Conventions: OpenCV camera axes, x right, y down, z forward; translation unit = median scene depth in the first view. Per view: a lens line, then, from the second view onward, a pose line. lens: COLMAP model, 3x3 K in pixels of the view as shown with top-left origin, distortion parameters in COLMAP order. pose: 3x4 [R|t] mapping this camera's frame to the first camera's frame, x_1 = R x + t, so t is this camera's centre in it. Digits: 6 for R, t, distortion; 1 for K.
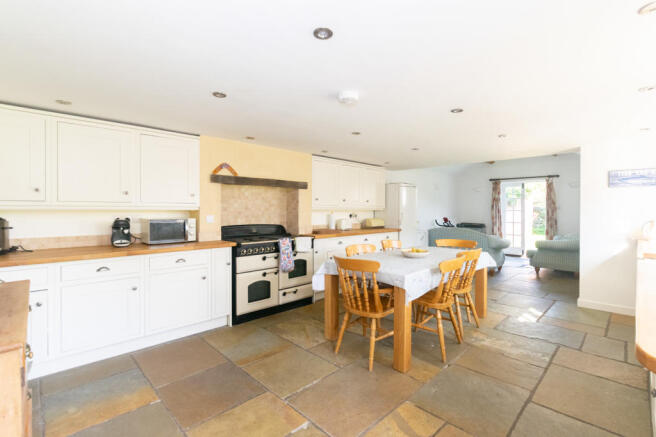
lens RADIAL K [[305.3, 0, 328.2], [0, 305.3, 213.0], [0, 0, 1]] dist [0.000126, -0.000231]
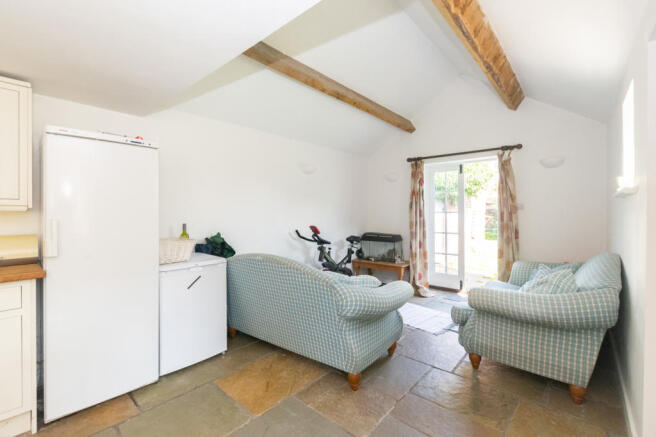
lens RADIAL K [[285.7, 0, 329.8], [0, 285.7, 215.1], [0, 0, 1]] dist [-0.002071, -0.000007]
pose [[0.996711, -0.002404, 0.080999, 0.380435], [0.002543, 0.999995, -0.001618, -0.002231], [-0.080994, 0.001819, 0.996713, 0.528550]]
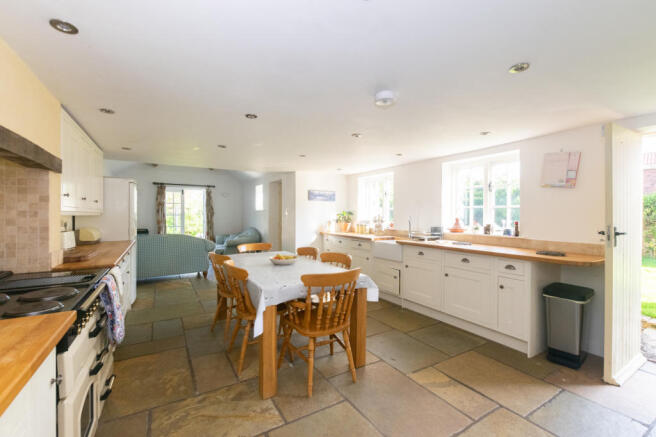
lens RADIAL K [[285.7, 0, 329.8], [0, 285.7, 215.1], [0, 0, 1]] dist [-0.002071, -0.000007]
pose [[0.231700, -0.004180, 0.972778, -0.247730], [0.008408, 0.999962, 0.002294, -0.005317], [-0.972751, 0.007647, 0.231727, 0.282452]]
